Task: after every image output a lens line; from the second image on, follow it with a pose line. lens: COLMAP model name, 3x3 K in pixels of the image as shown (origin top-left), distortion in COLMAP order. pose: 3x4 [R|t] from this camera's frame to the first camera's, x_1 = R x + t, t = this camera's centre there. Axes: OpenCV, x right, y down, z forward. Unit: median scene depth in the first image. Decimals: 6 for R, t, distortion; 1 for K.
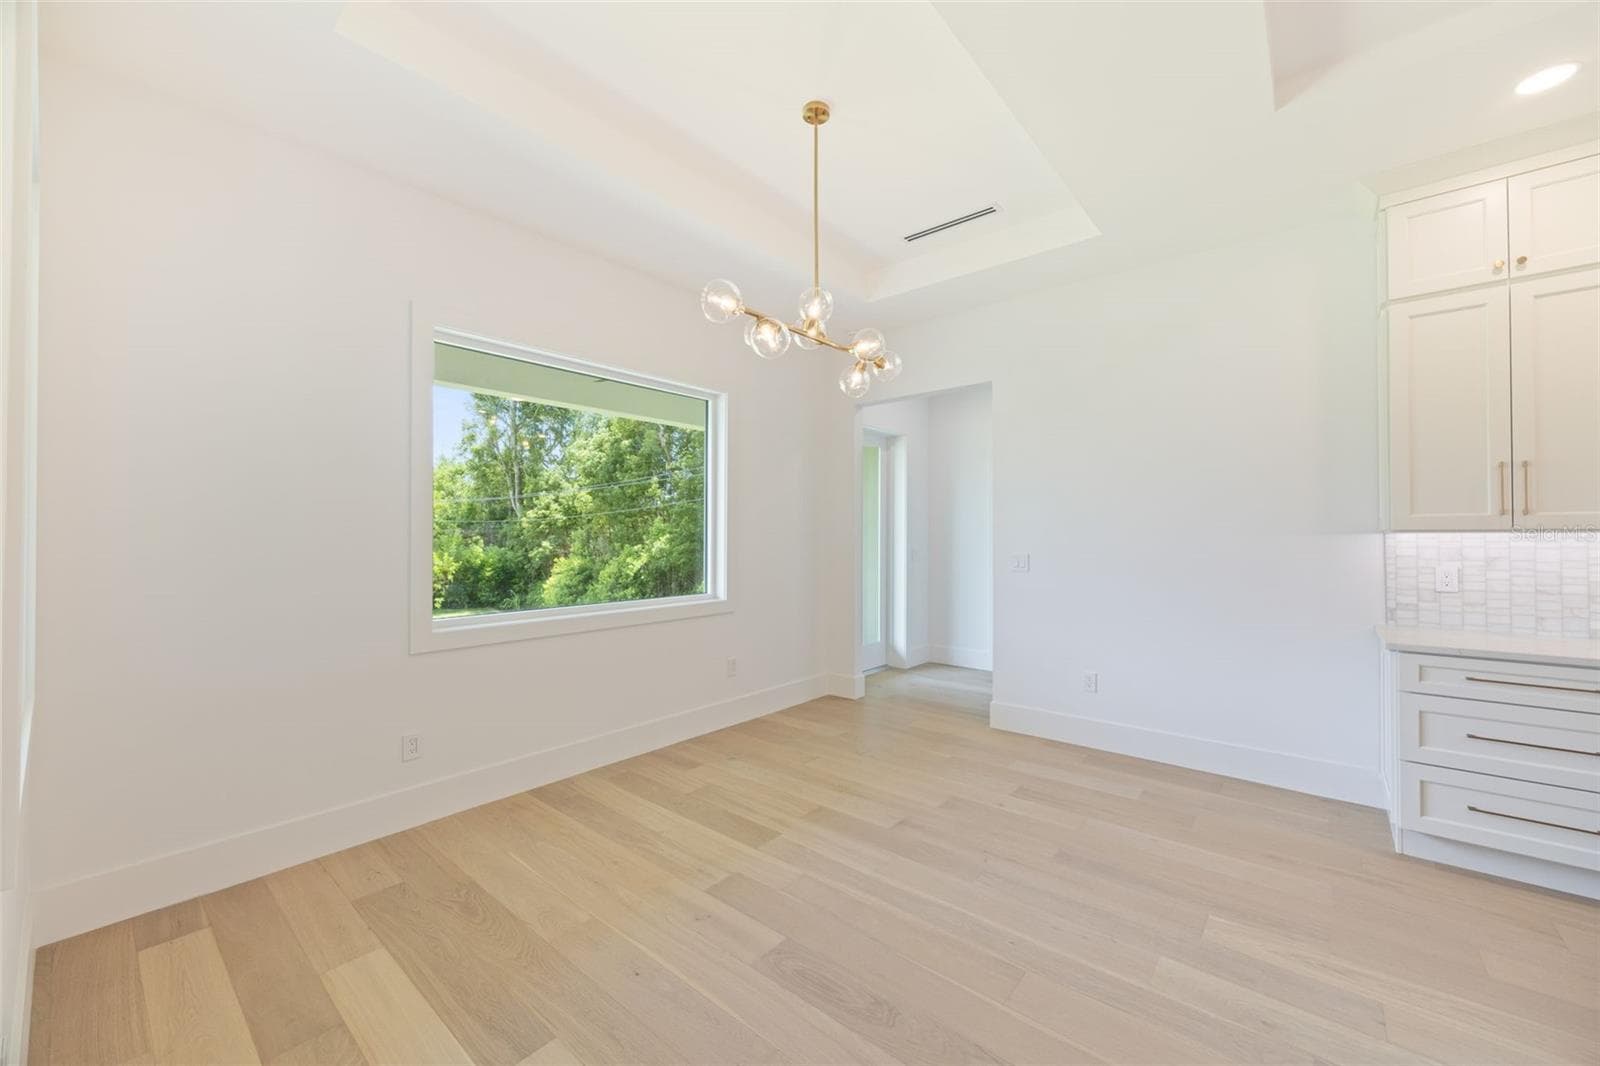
lens RADIAL K [[607.2, 0, 795.8], [0, 607.2, 535.1], [0, 0, 1]] dist [-0.000926, 0.000117]
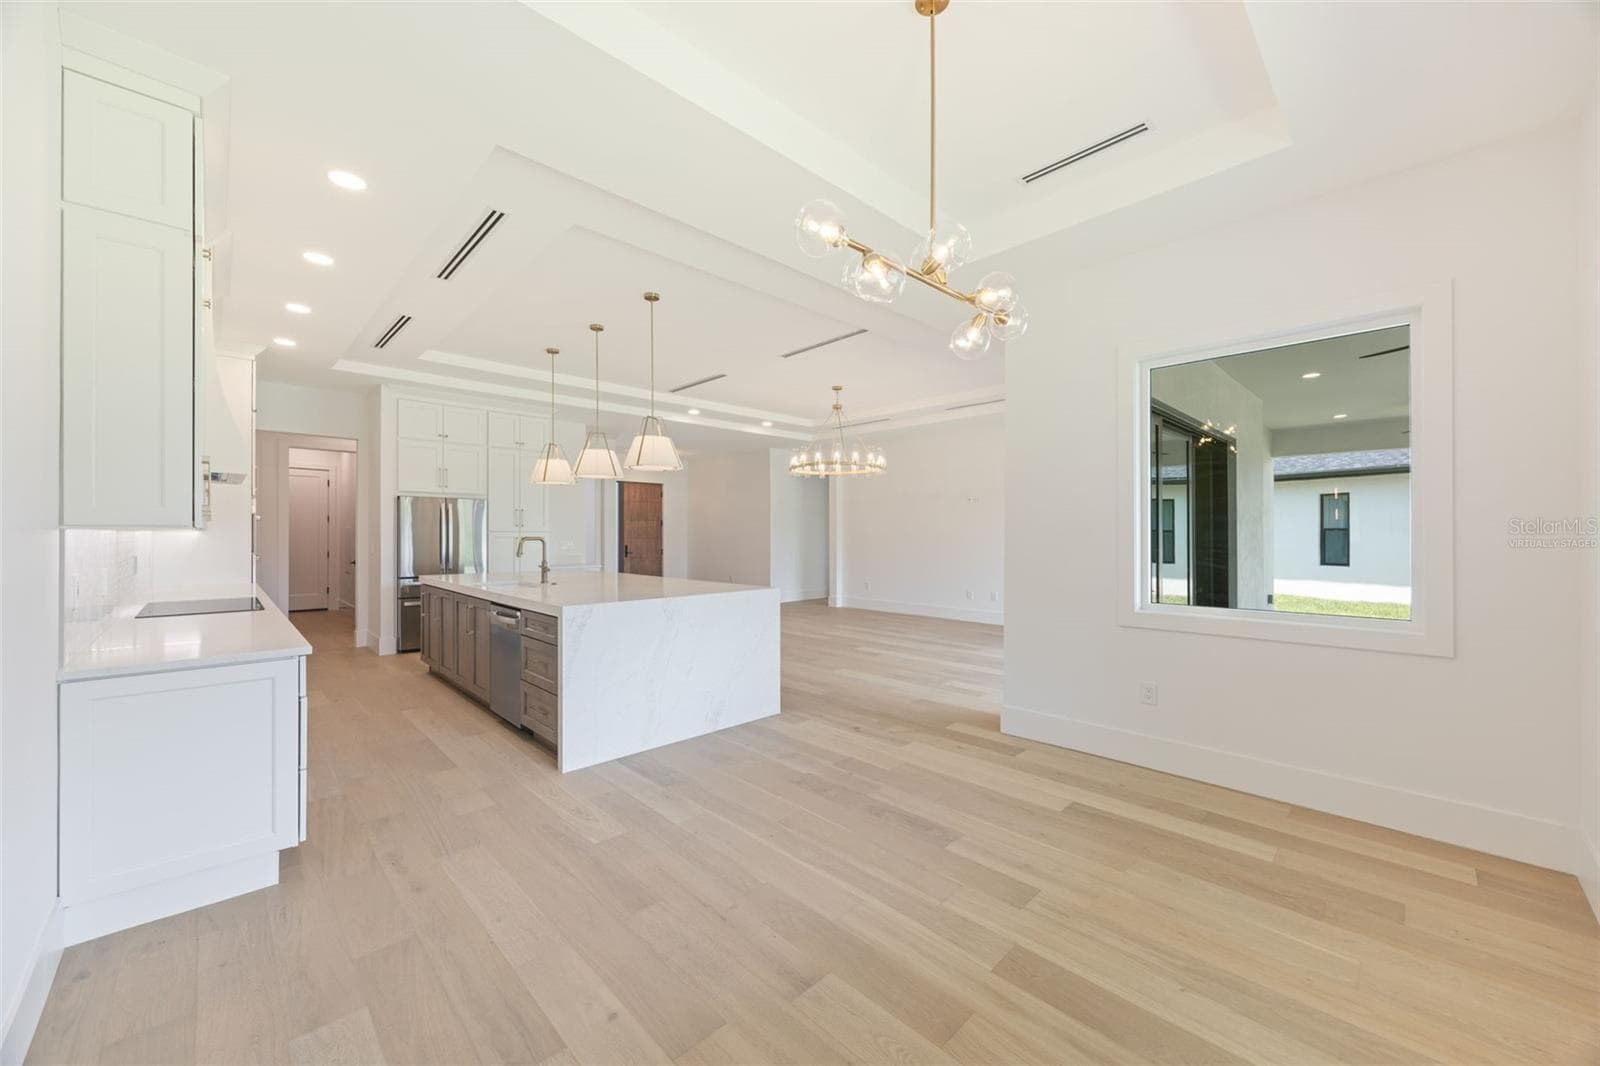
lens RADIAL K [[607.2, 0, 795.8], [0, 607.2, 535.1], [0, 0, 1]] dist [-0.000926, 0.000117]
pose [[-0.996132, 0.003590, 0.087794, 0.131247], [0.002966, 0.999969, -0.007244, 0.012457], [-0.087817, -0.006956, -0.996112, 1.684883]]
